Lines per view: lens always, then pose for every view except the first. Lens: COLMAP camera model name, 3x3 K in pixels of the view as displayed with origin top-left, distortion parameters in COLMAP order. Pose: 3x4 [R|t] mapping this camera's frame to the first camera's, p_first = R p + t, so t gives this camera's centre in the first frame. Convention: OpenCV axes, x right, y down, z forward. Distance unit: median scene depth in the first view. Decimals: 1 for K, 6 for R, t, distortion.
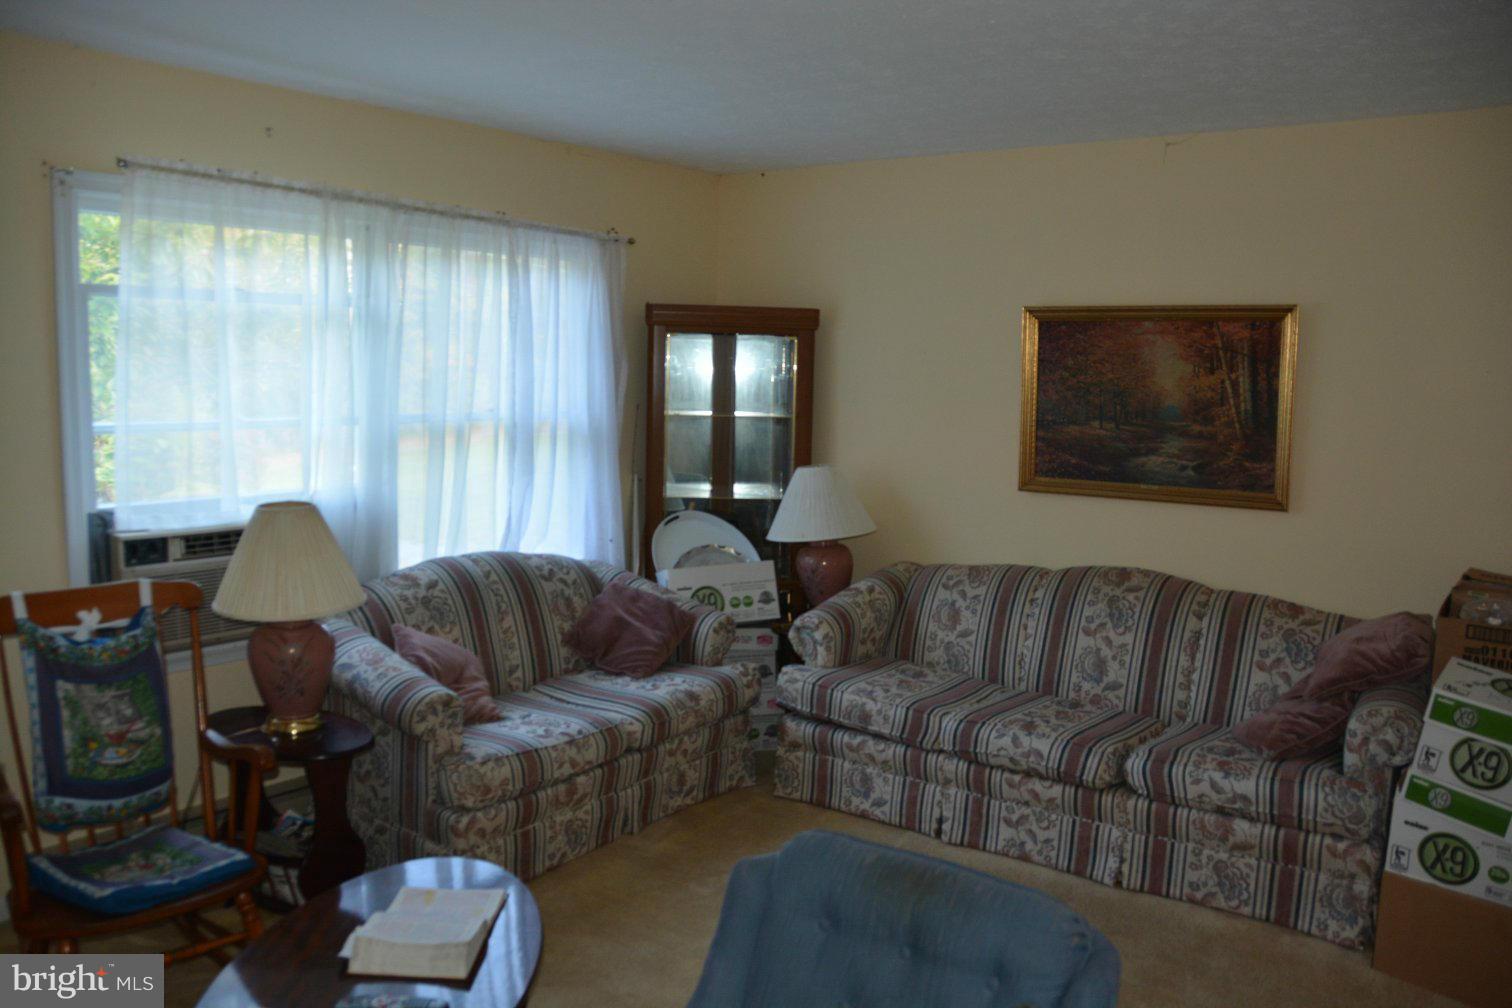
lens RADIAL K [[1182.8, 0, 758.1], [0, 1182.8, 511.8], [0, 0, 1]] dist [-0.166128, 0.122097]
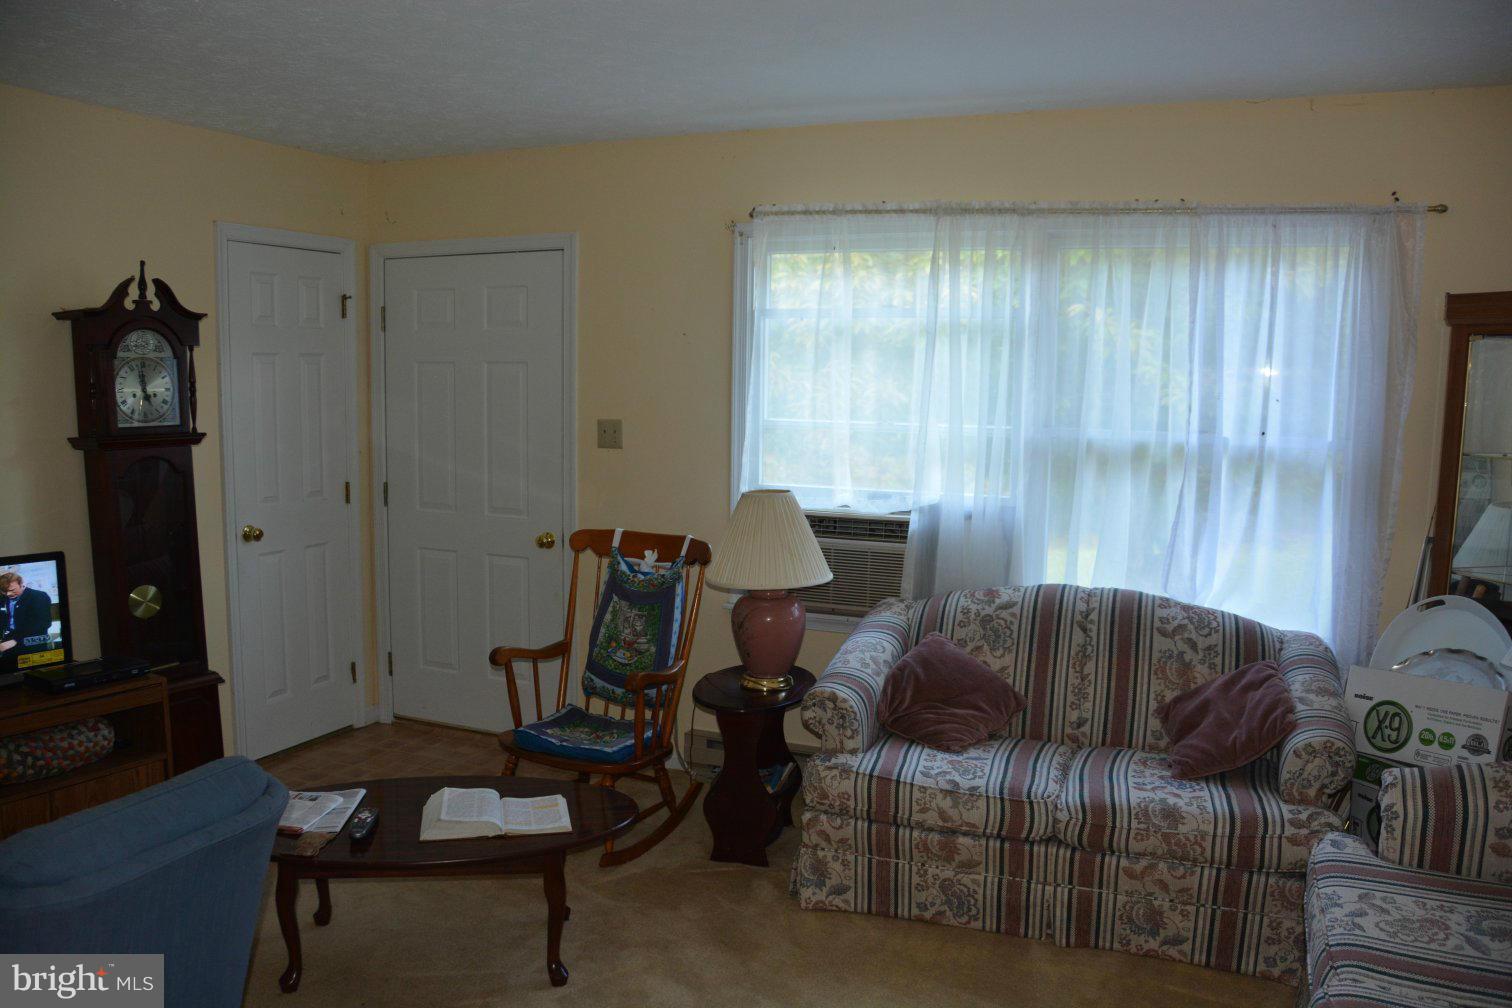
lens RADIAL K [[1182.8, 0, 758.1], [0, 1182.8, 511.8], [0, 0, 1]] dist [-0.166128, 0.122097]
pose [[0.238267, 0.094999, -0.966542, 0.614729], [-0.127624, 0.989637, 0.065808, -0.052505], [0.962778, 0.107674, 0.247922, 0.585849]]
